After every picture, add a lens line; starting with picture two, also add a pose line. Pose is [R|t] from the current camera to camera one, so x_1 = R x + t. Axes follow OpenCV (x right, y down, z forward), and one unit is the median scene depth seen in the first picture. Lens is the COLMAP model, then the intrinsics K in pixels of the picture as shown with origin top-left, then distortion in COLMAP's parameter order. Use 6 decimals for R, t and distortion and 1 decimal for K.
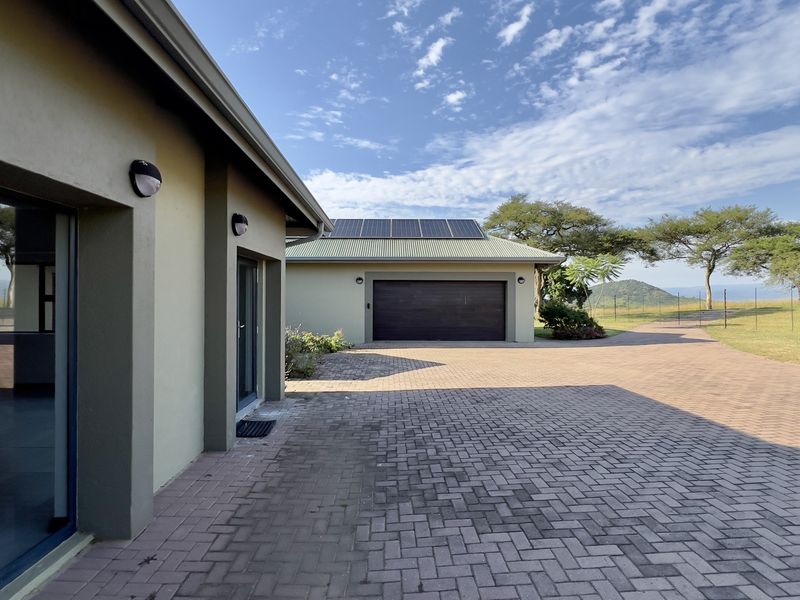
lens RADIAL K [[430.2, 0, 395.9], [0, 430.2, 297.5], [0, 0, 1]] dist [-0.000926, 0.000799]
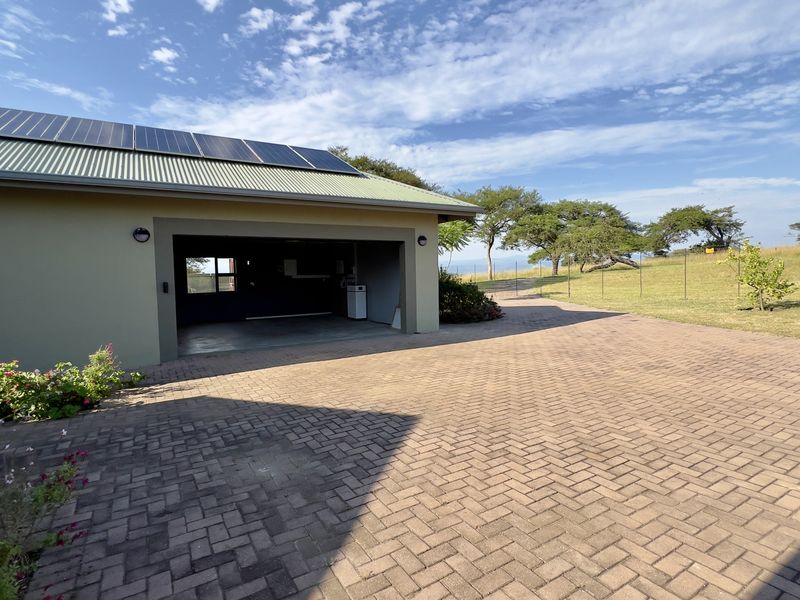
lens RADIAL K [[430.2, 0, 395.9], [0, 430.2, 297.5], [0, 0, 1]] dist [-0.000926, 0.000799]
pose [[0.862155, -0.050463, 0.504125, -0.080210], [0.026053, 0.998127, 0.055357, 0.009875], [-0.505974, -0.034592, 0.861855, 0.422707]]
